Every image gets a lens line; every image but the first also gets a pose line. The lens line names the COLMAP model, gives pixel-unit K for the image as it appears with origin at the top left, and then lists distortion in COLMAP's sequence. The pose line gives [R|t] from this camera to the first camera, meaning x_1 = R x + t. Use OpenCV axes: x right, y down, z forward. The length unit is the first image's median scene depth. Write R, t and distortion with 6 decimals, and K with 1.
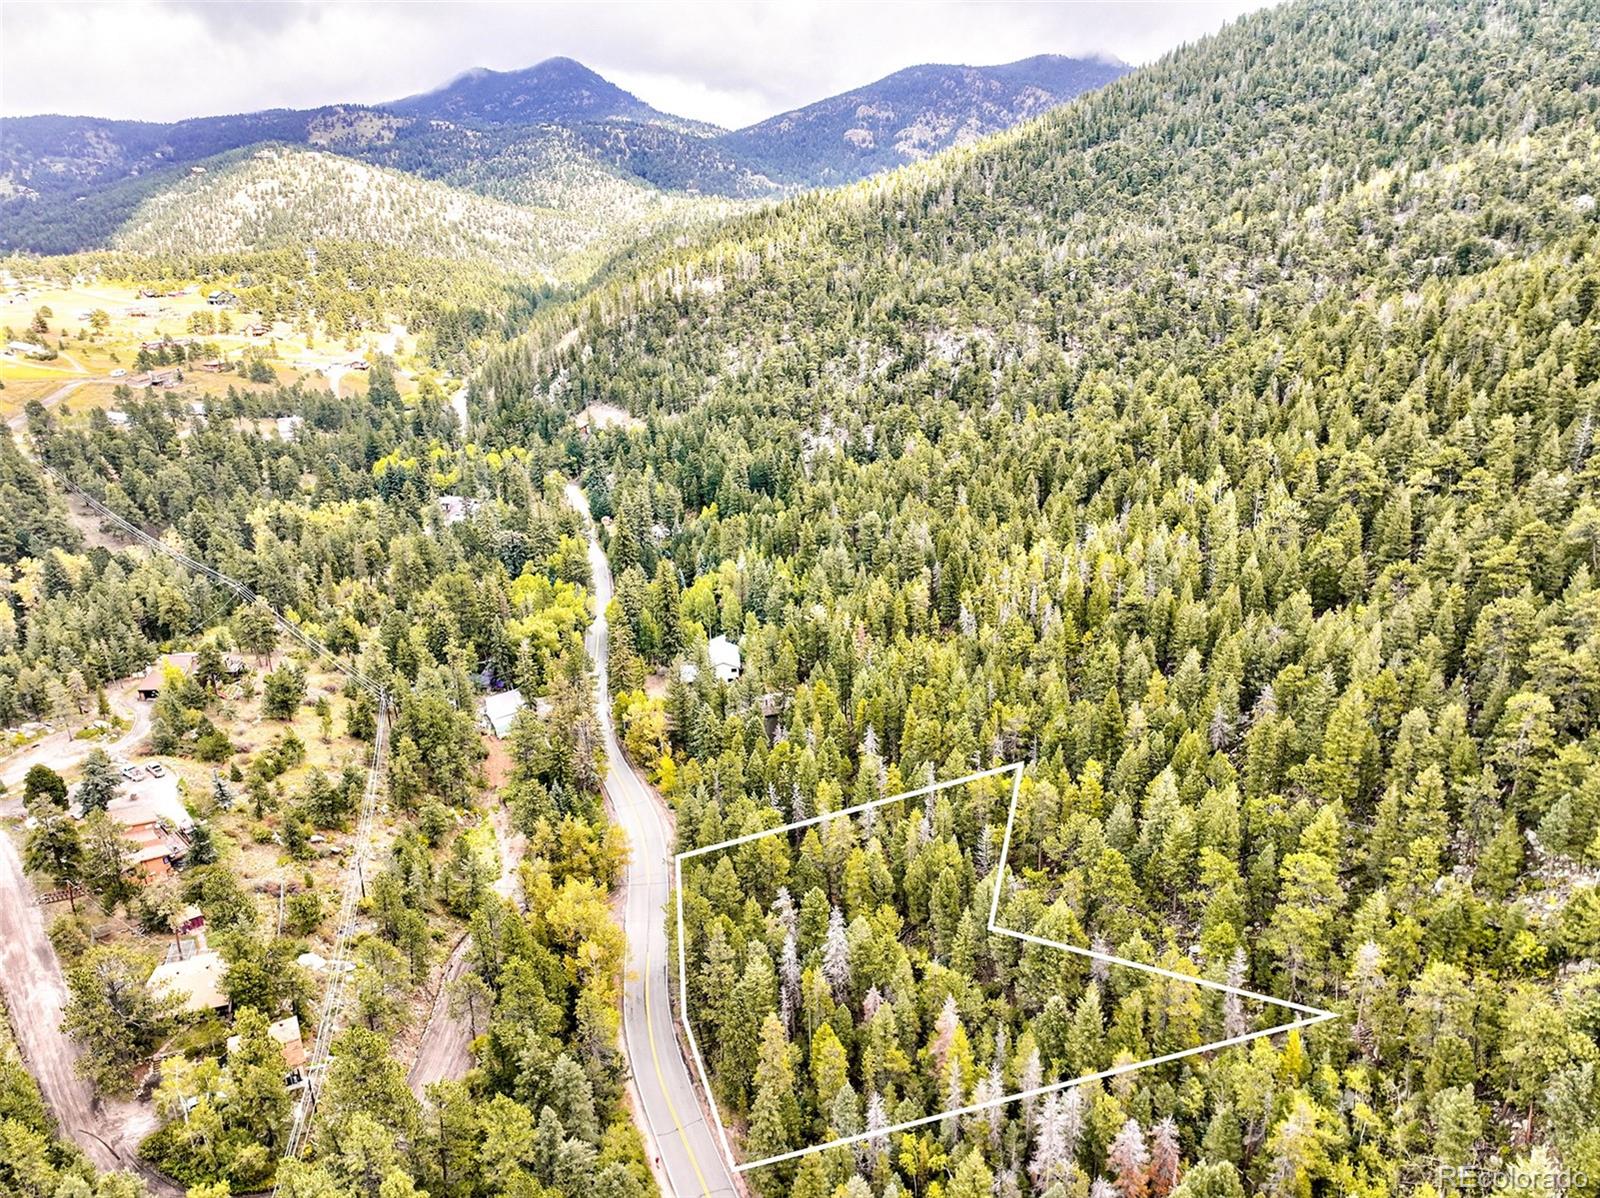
lens RADIAL K [[1127.0, 0, 800.0], [0, 1127.0, 599.0], [0, 0, 1]] dist [-0.006426, 0.022967]
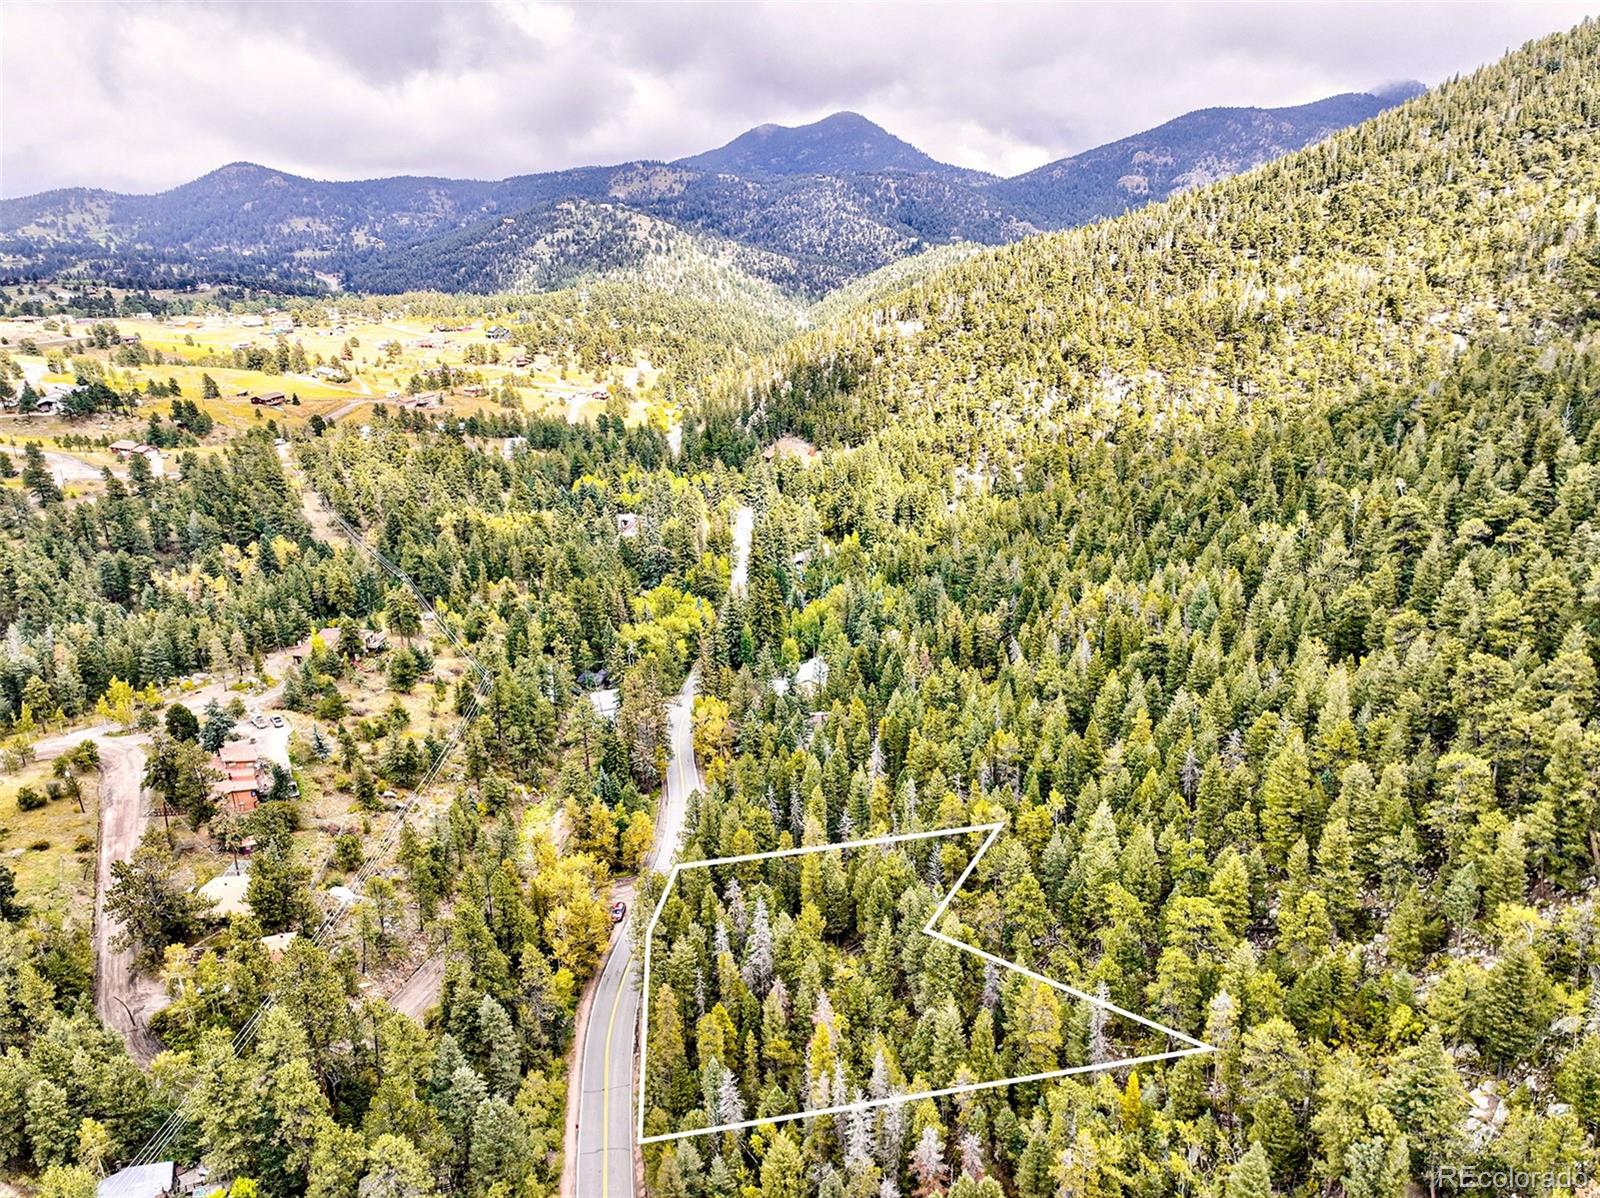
lens RADIAL K [[1127.0, 0, 800.0], [0, 1127.0, 599.0], [0, 0, 1]] dist [-0.006426, 0.022967]
pose [[0.970781, 0.070389, -0.229412, 0.104541], [-0.079233, 0.996418, -0.029557, 0.009162], [0.226510, 0.046871, 0.972881, -0.006251]]
